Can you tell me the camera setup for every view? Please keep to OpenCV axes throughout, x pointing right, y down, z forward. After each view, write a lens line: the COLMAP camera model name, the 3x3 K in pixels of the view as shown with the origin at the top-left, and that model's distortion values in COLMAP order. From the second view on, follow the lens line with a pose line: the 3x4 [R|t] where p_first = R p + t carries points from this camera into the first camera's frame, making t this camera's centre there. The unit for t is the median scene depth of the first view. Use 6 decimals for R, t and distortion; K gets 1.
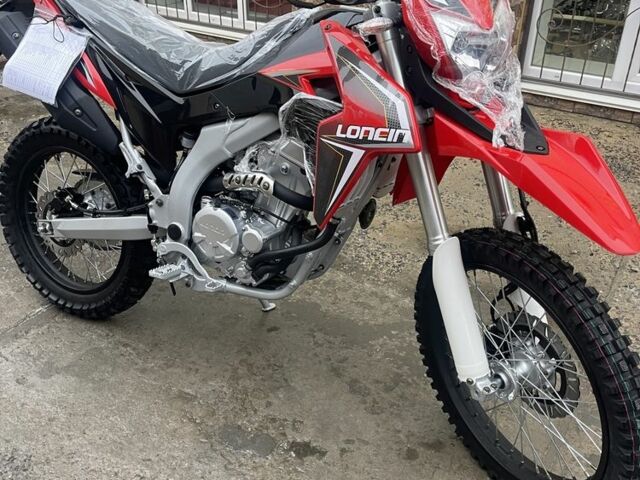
lens RADIAL K [[630.0, 0, 322.2], [0, 630.0, 247.1], [0, 0, 1]] dist [0.092510, -0.148777]
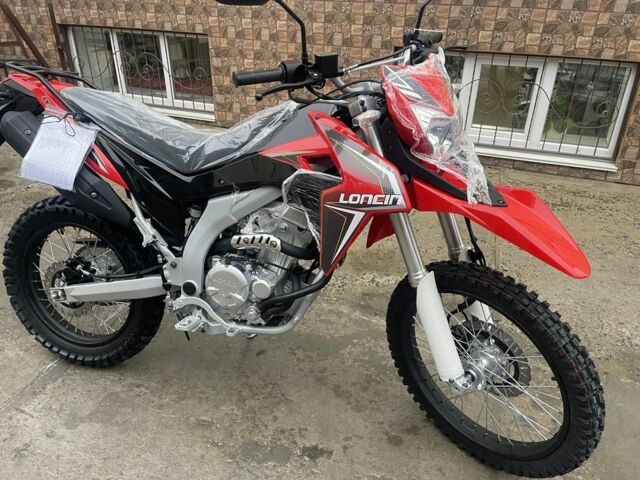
lens RADIAL K [[475.5, 0, 320.7], [0, 475.5, 237.5], [0, 0, 1]] dist [0.082521, -0.102777]
pose [[0.974537, -0.097297, 0.202015, -0.168499], [0.106231, 0.993766, -0.033835, -0.062838], [-0.197464, 0.054433, 0.978798, 0.068384]]
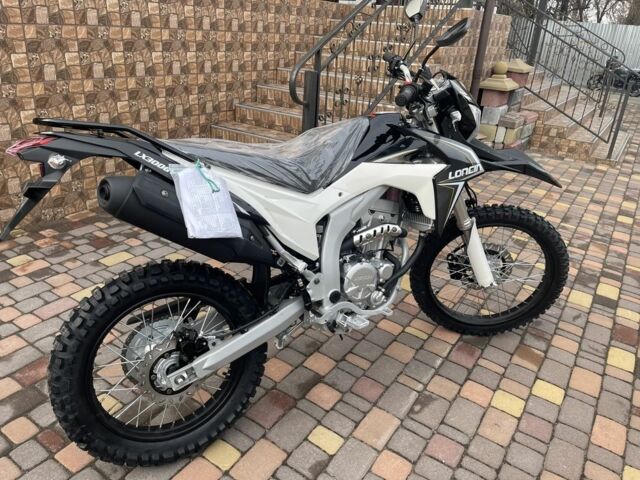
lens RADIAL K [[475.5, 0, 320.7], [0, 475.5, 237.5], [0, 0, 1]] dist [0.082521, -0.102777]
pose [[0.503920, -0.345919, 0.791457, -0.991045], [0.408060, 0.902943, 0.134835, -0.280241], [-0.761283, 0.255016, 0.596167, 0.420437]]
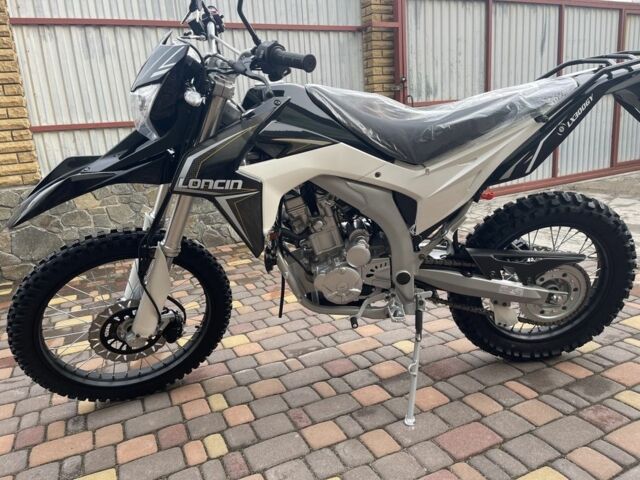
lens RADIAL K [[475.7, 0, 324.4], [0, 475.7, 240.4], [0, 0, 1]] dist [0.086491, -0.107764]
pose [[-0.872972, 0.142019, -0.466638, 0.409693], [-0.218659, 0.741222, 0.634648, -0.678803], [0.436015, 0.656065, -0.616012, 1.631876]]
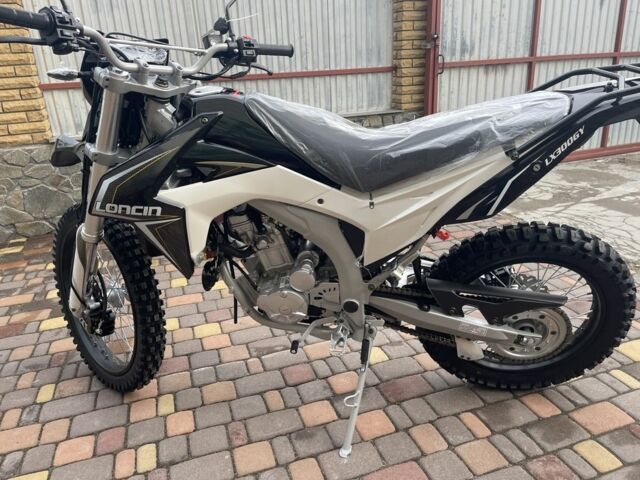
lens RADIAL K [[476.5, 0, 321.7], [0, 476.5, 242.8], [0, 0, 1]] dist [0.083873, -0.103587]
pose [[-0.922431, 0.140296, -0.359776, 0.193736], [-0.190227, 0.645700, 0.739517, -0.769317], [0.336059, 0.750592, -0.568925, 1.564865]]
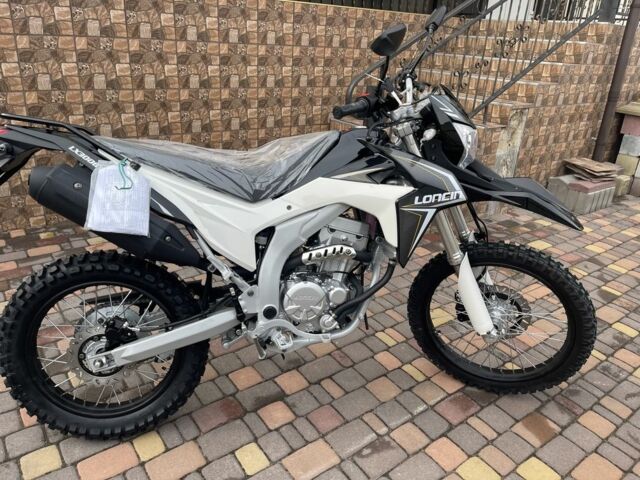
lens RADIAL K [[475.5, 0, 320.7], [0, 475.5, 237.5], [0, 0, 1]] dist [0.082521, -0.102777]
pose [[0.760165, -0.239806, 0.603856, -0.700118], [0.306651, 0.951788, -0.008049, -0.127312], [-0.572813, 0.191292, 0.797053, 0.171295]]
